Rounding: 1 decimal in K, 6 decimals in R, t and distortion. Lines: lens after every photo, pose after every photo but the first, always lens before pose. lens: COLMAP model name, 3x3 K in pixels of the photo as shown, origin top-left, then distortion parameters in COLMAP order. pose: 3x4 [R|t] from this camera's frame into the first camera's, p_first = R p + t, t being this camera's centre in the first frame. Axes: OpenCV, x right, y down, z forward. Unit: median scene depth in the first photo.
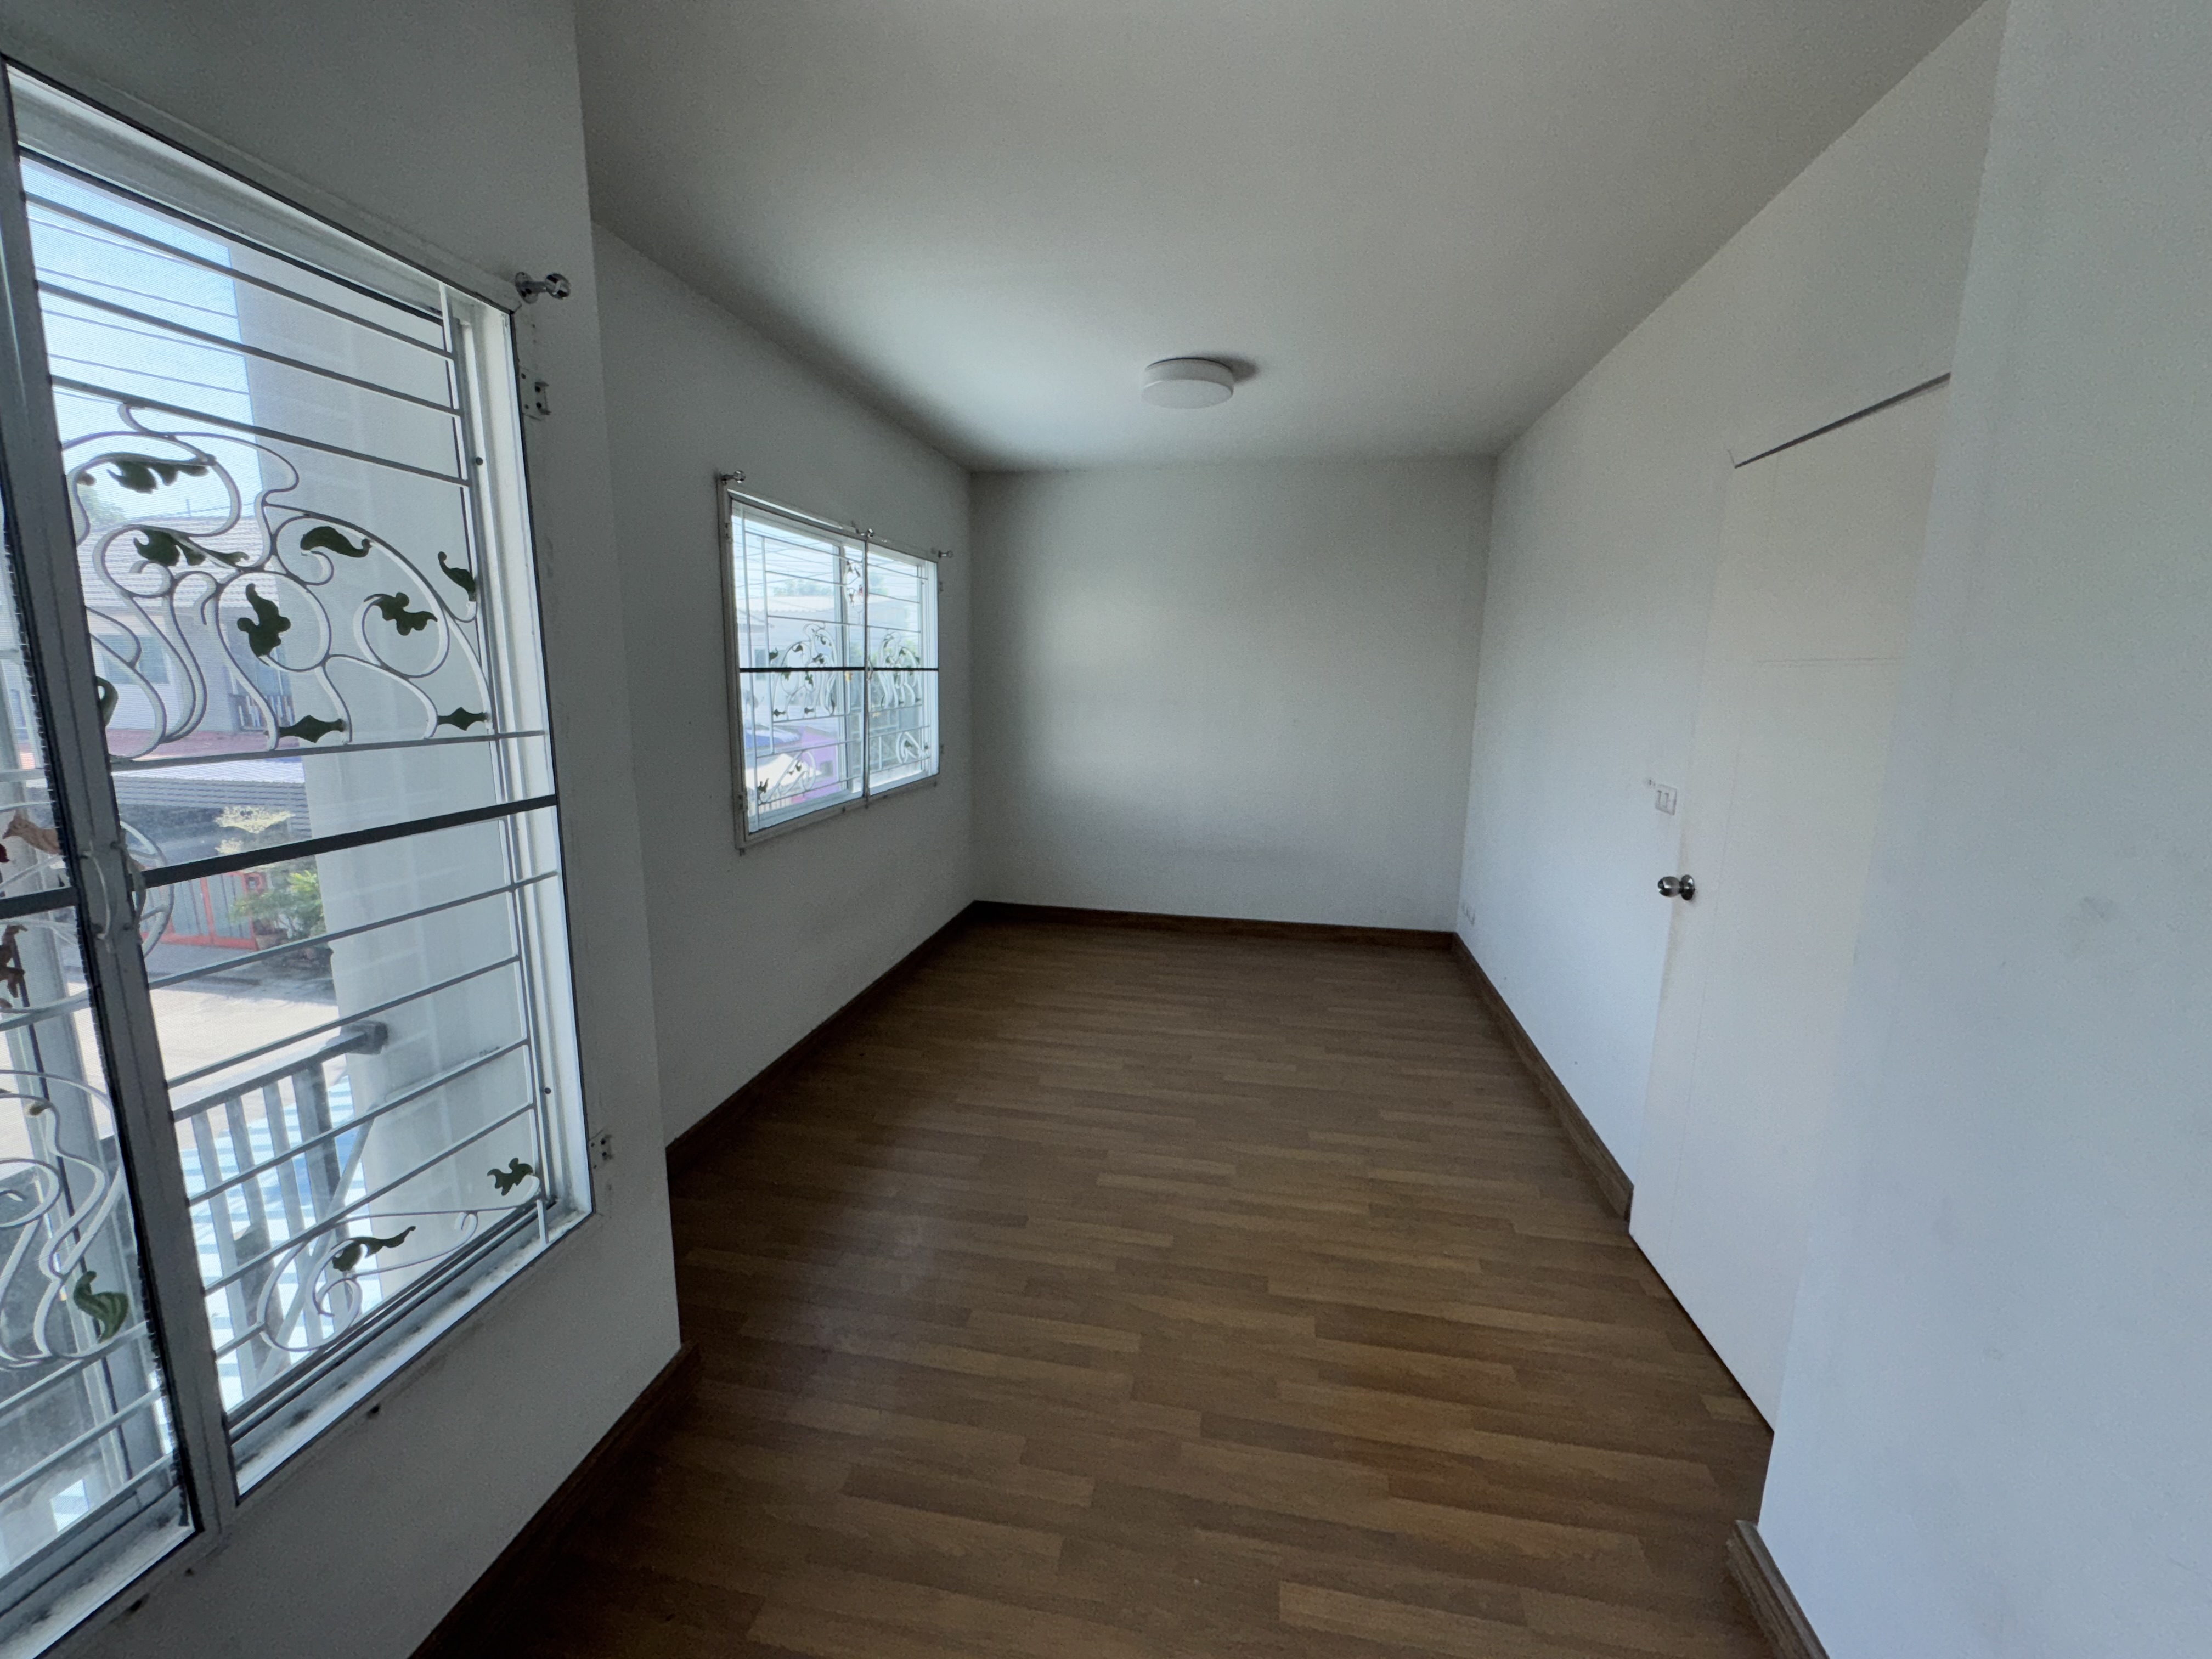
lens RADIAL K [[878.1, 0, 1106.0], [0, 878.1, 829.5], [0, 0, 1]] dist [-0.003616, 0.000256]
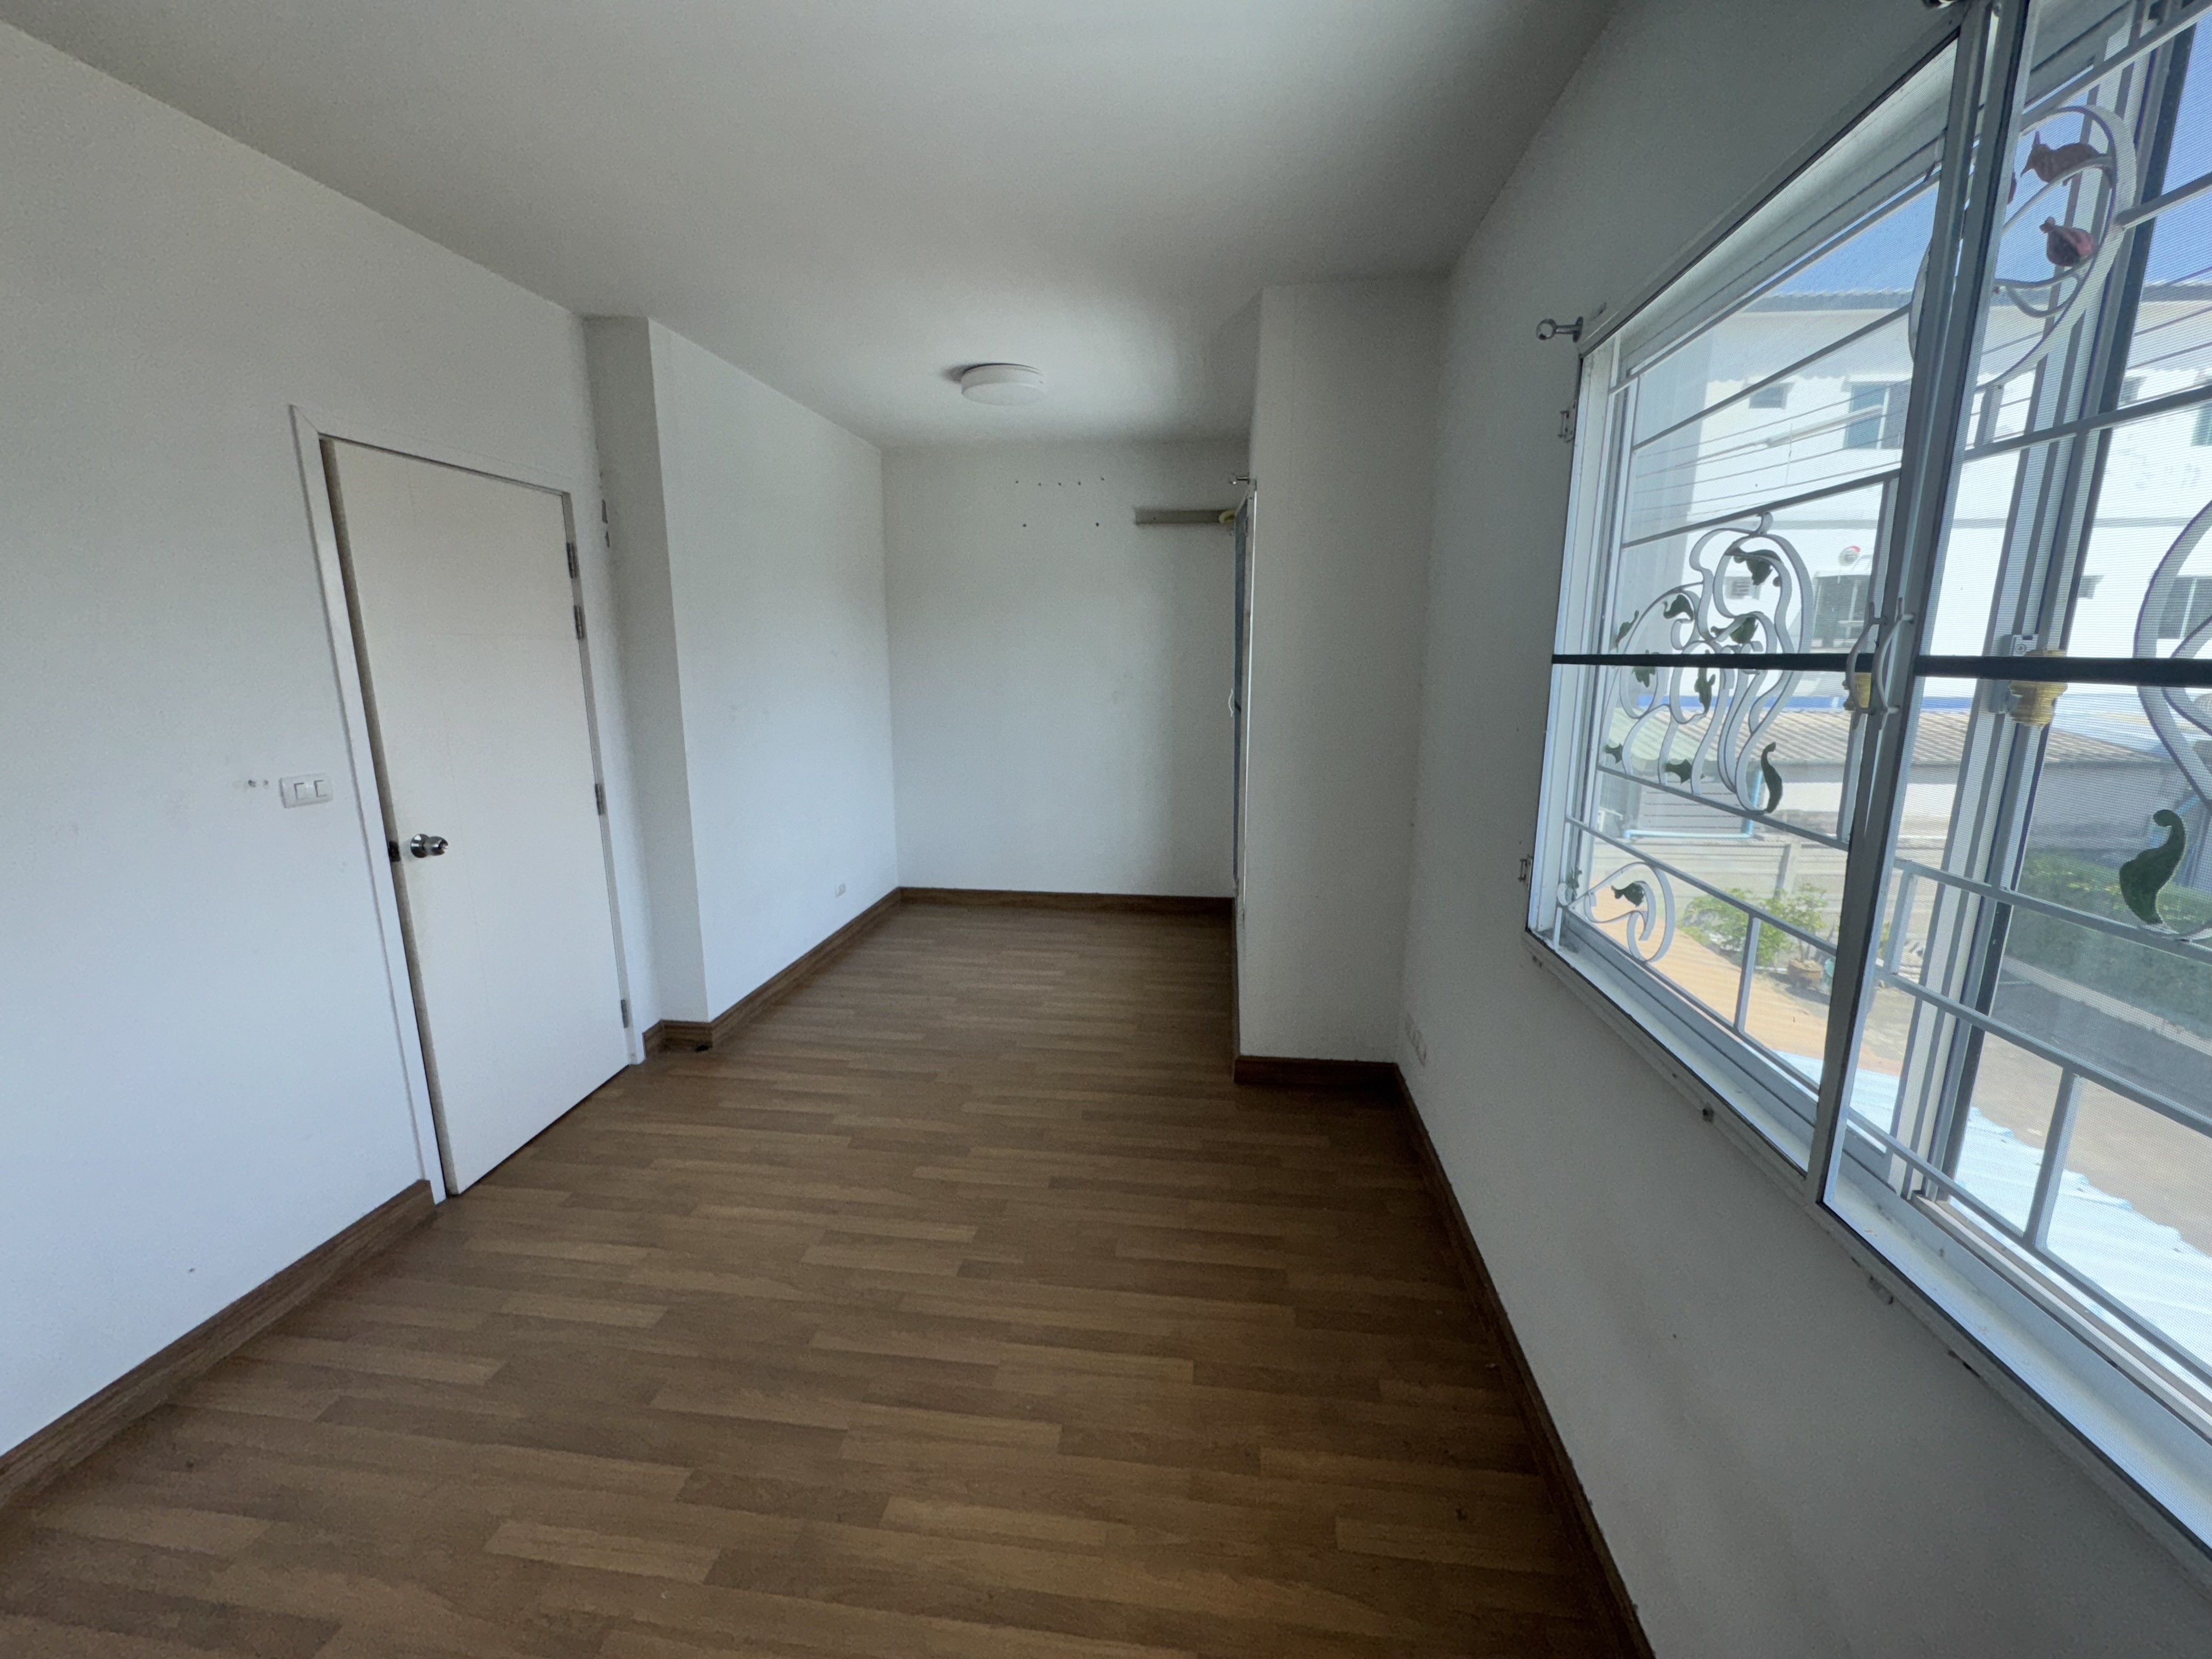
lens RADIAL K [[878.1, 0, 1106.0], [0, 878.1, 829.5], [0, 0, 1]] dist [-0.003616, 0.000256]
pose [[-0.998581, 0.000311, -0.053253, -0.092534], [-0.020096, 0.923849, 0.382229, -0.306551], [0.049317, 0.382757, -0.922532, 1.642109]]
